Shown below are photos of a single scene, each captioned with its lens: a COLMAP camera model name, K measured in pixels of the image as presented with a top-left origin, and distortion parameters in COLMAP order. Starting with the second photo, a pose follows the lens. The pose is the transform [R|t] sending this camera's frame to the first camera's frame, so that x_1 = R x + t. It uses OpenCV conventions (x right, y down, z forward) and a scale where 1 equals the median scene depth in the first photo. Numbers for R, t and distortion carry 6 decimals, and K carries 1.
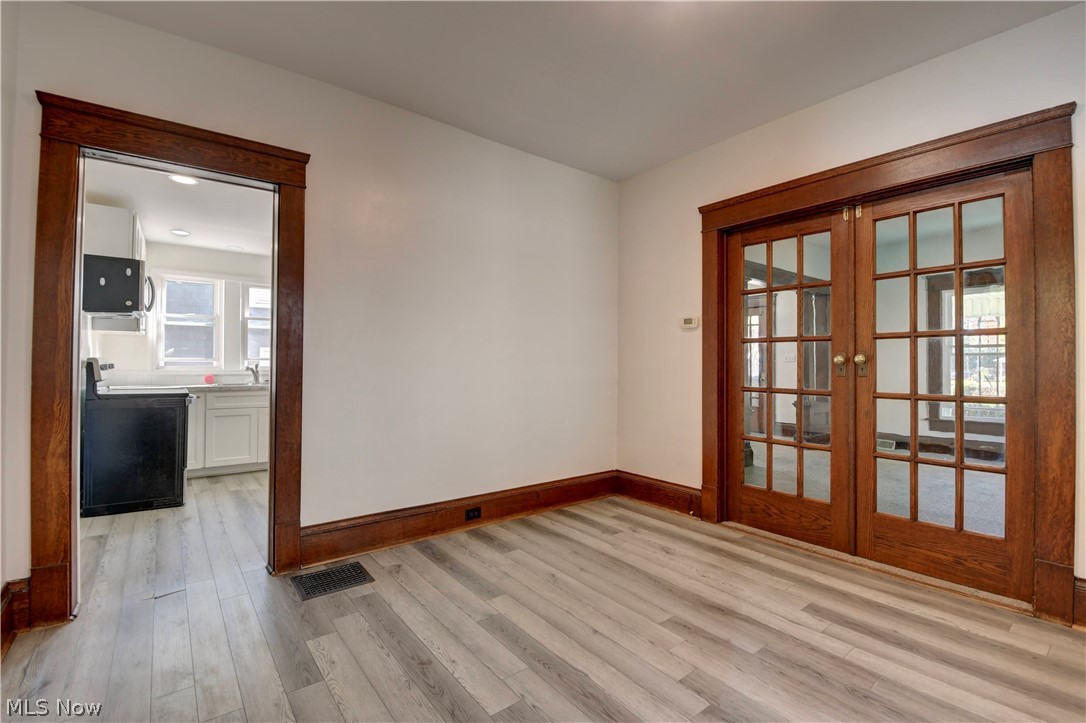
lens RADIAL K [[473.6, 0, 541.7], [0, 473.6, 358.5], [0, 0, 1]] dist [-0.013962, -0.006678]
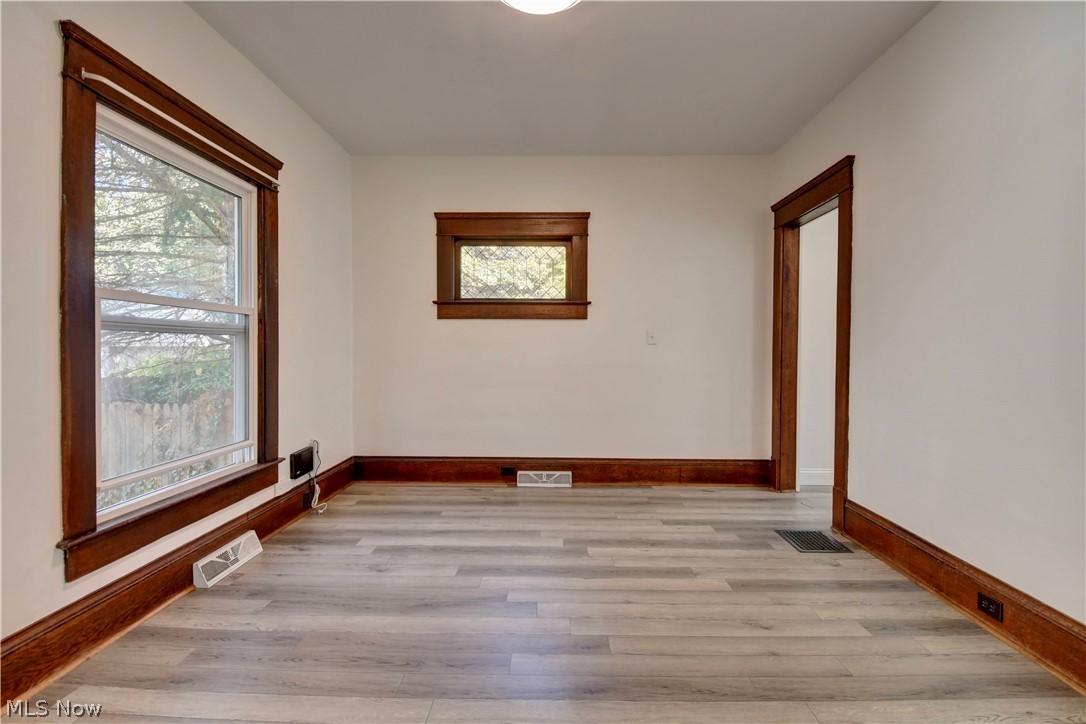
lens RADIAL K [[525.4, 0, 549.0], [0, 525.4, 354.9], [0, 0, 1]] dist [-0.001080, -0.009007]
pose [[-0.628847, 0.006961, -0.777498, 1.001433], [0.002985, 0.999974, 0.006539, 0.016702], [0.777523, 0.001791, -0.628852, 1.409980]]
